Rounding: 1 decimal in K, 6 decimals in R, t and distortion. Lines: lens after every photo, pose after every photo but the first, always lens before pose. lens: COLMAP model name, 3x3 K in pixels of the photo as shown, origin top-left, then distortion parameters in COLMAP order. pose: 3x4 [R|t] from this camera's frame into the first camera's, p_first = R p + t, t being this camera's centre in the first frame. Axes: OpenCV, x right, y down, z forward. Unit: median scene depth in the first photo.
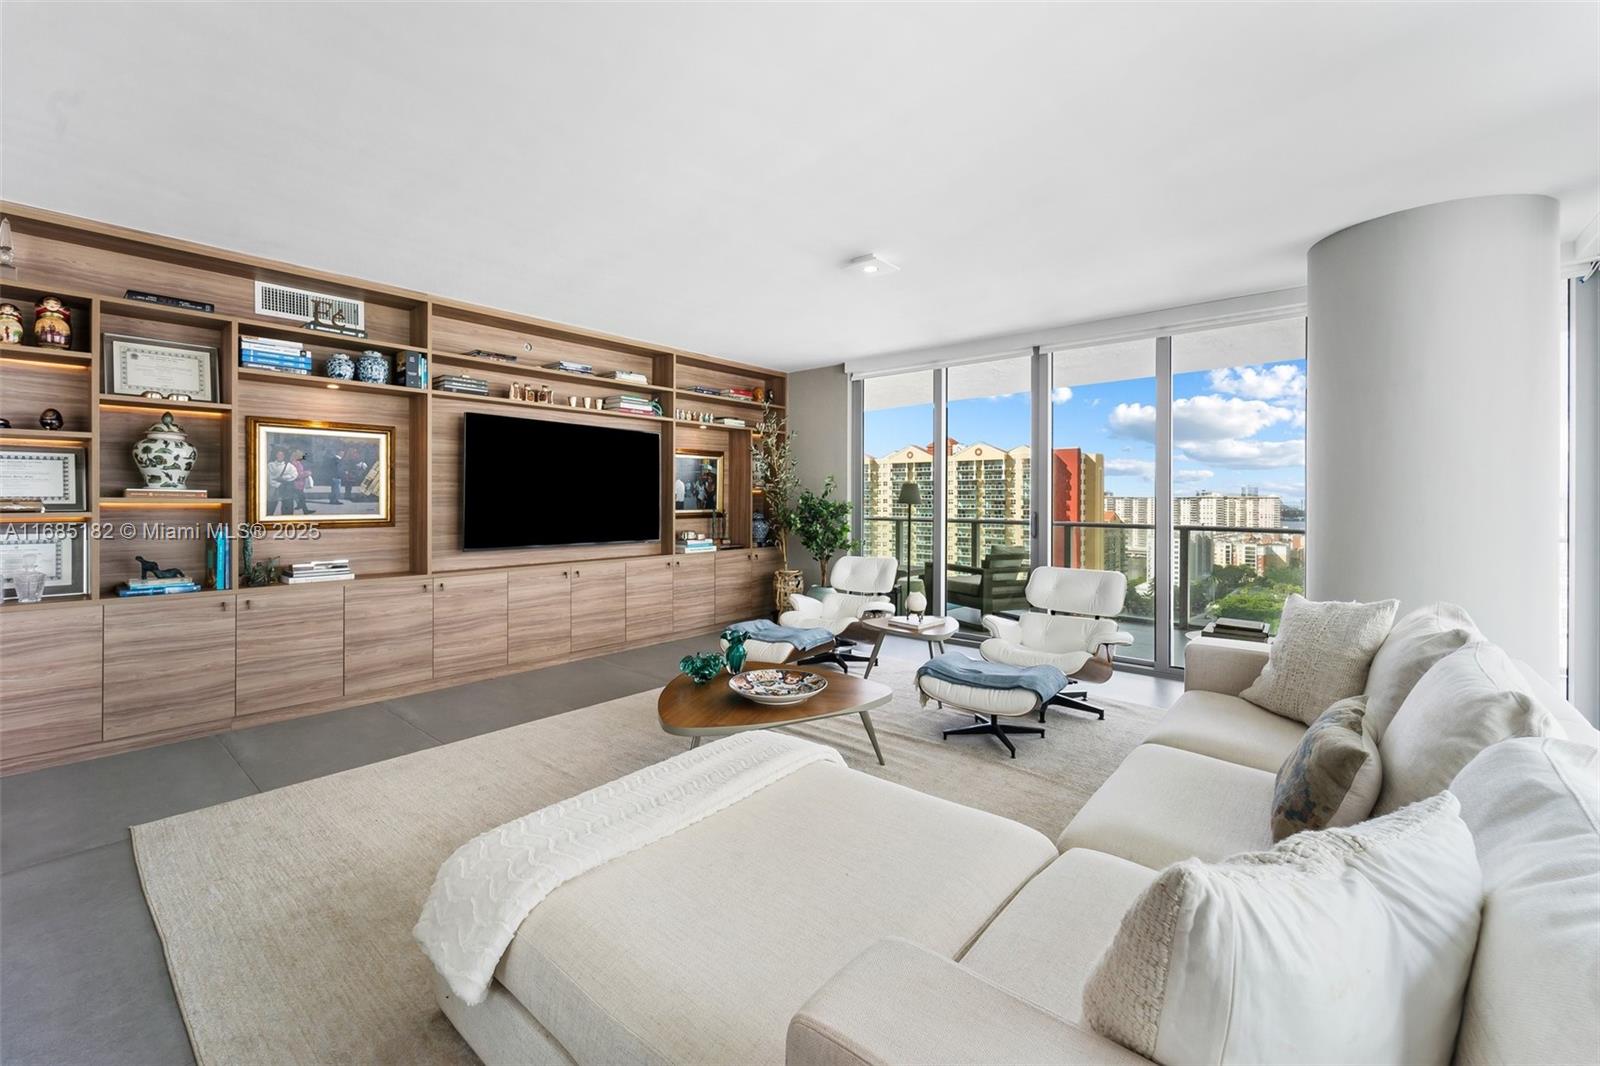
lens RADIAL K [[658.4, 0, 797.4], [0, 658.4, 498.8], [0, 0, 1]] dist [-0.000570, -0.000354]
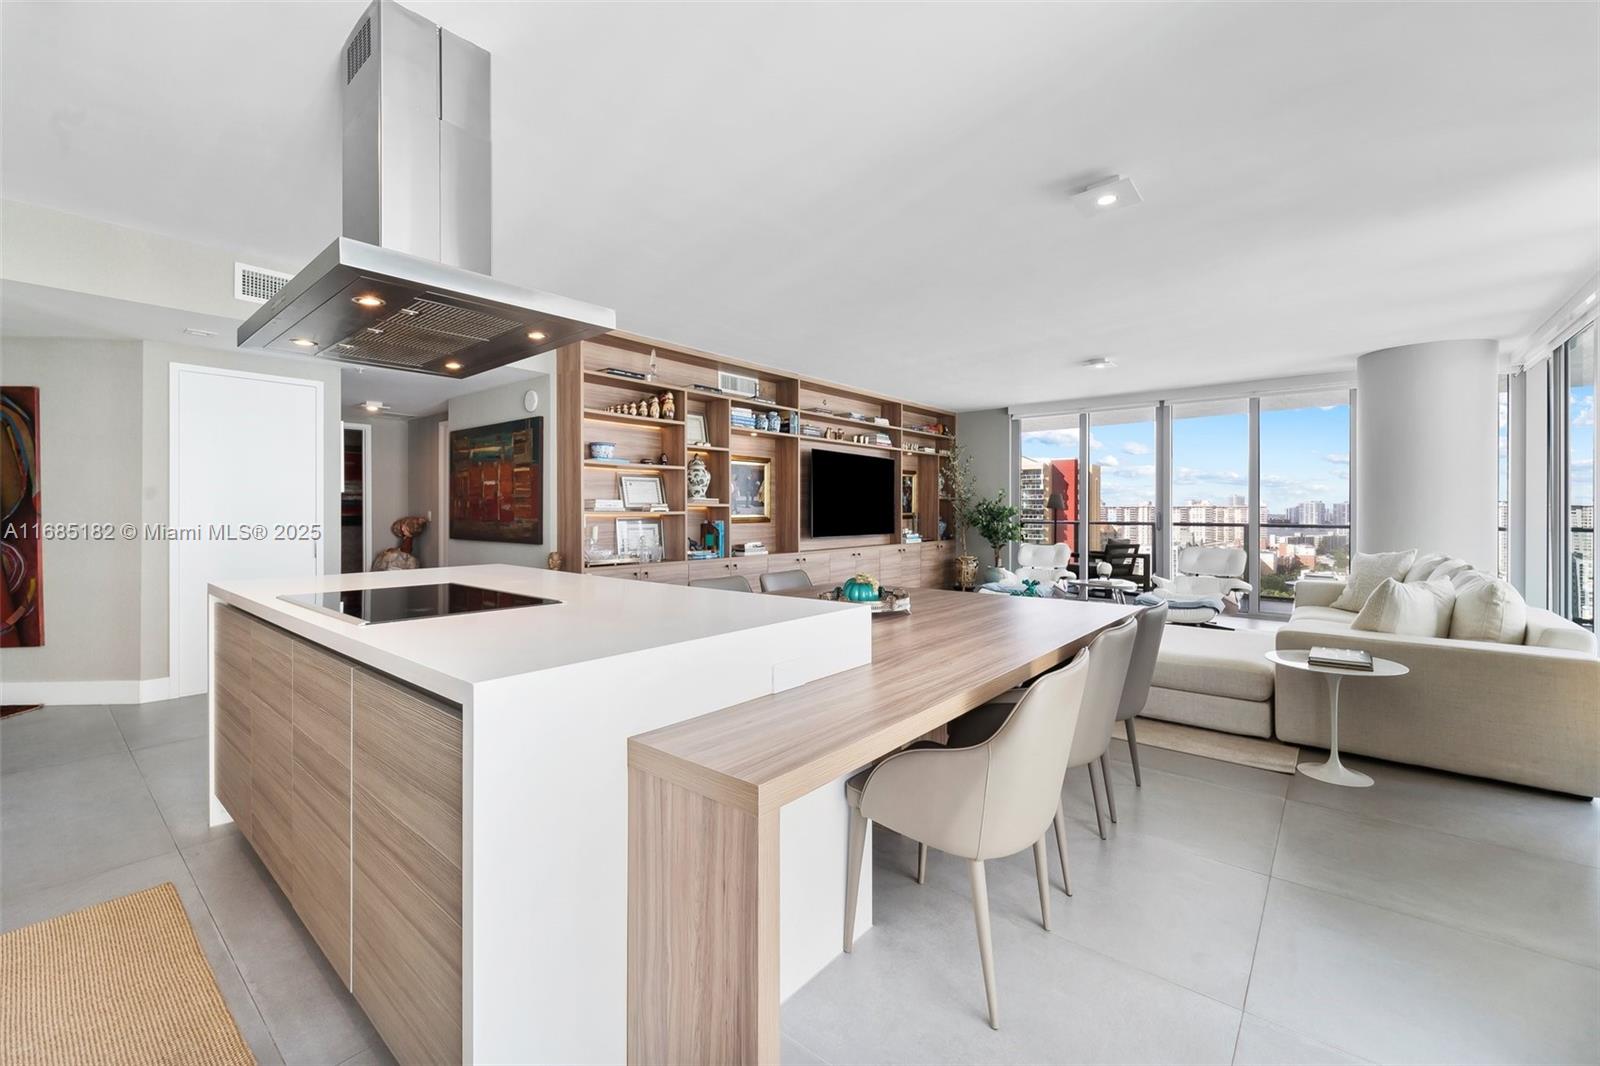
lens RADIAL K [[651.6, 0, 803.3], [0, 651.6, 508.9], [0, 0, 1]] dist [0.001689, 0.000034]
pose [[0.999882, -0.003913, 0.014885, -0.490855], [0.003927, 0.999992, -0.000905, 0.010769], [-0.014882, 0.000963, 0.999889, -0.479064]]
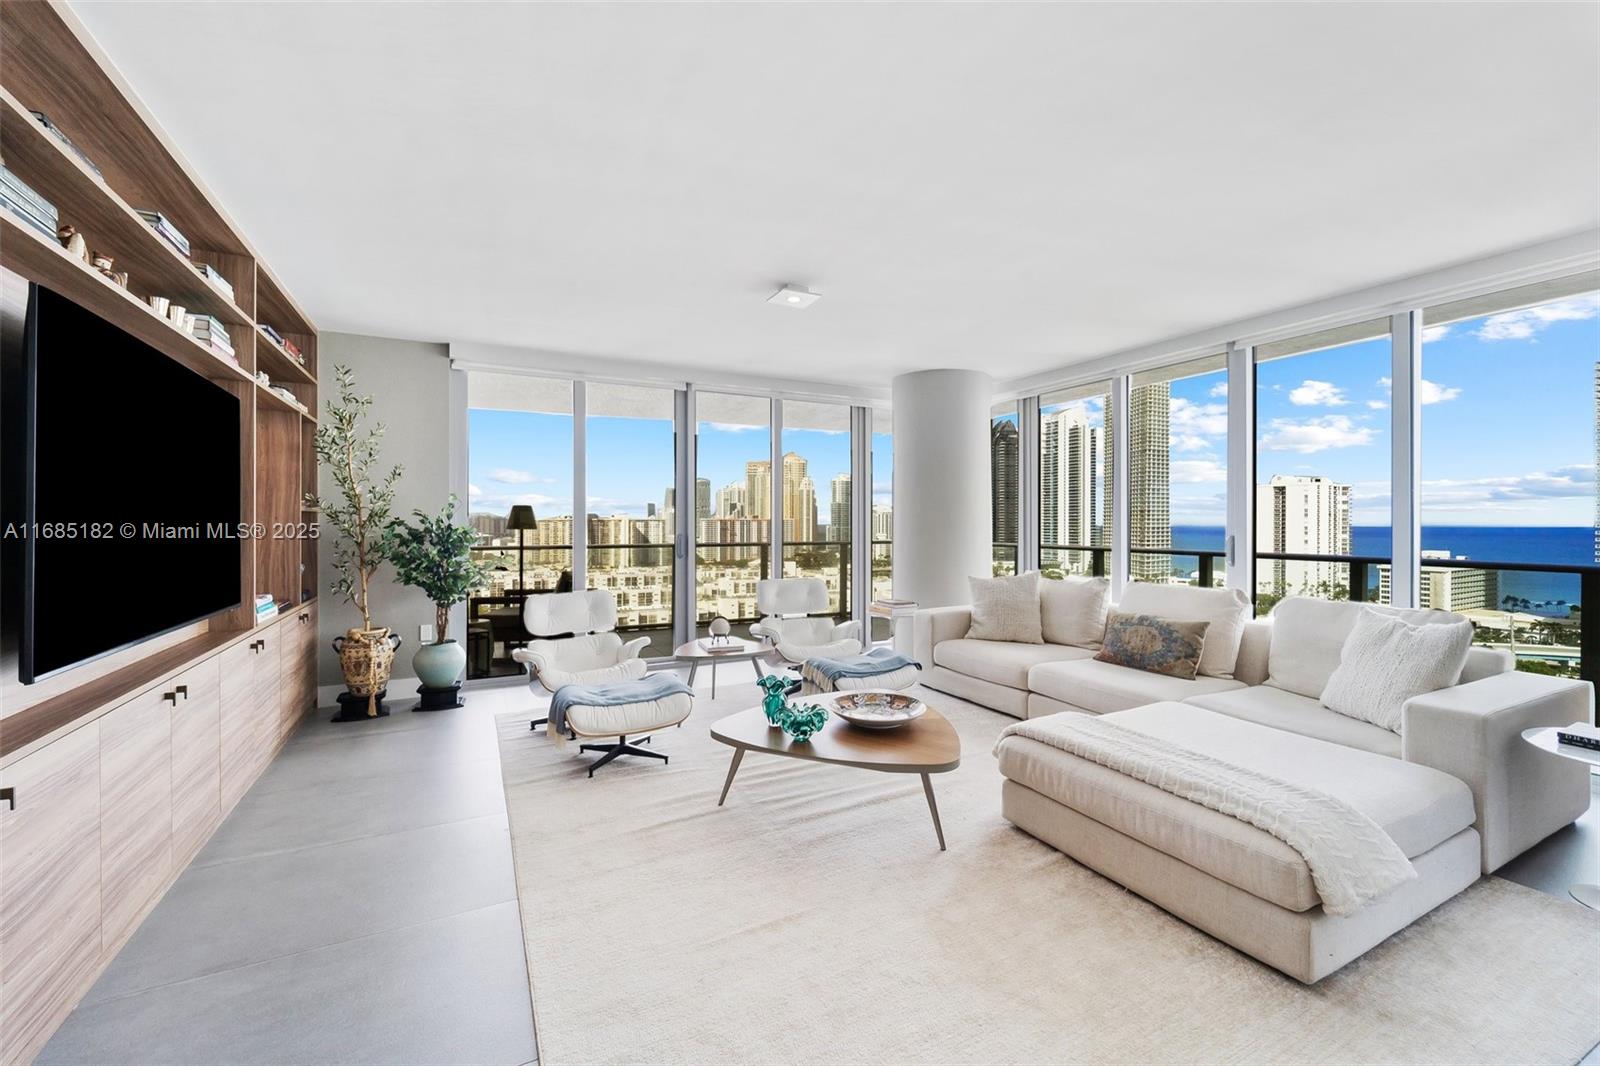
lens RADIAL K [[645.0, 0, 803.2], [0, 645.0, 526.6], [0, 0, 1]] dist [0.002404, 0.000095]
pose [[0.372225, -0.010534, 0.928083, -0.596358], [0.002278, 0.999943, 0.010436, -0.003863], [-0.928140, -0.001770, 0.372228, 0.445688]]
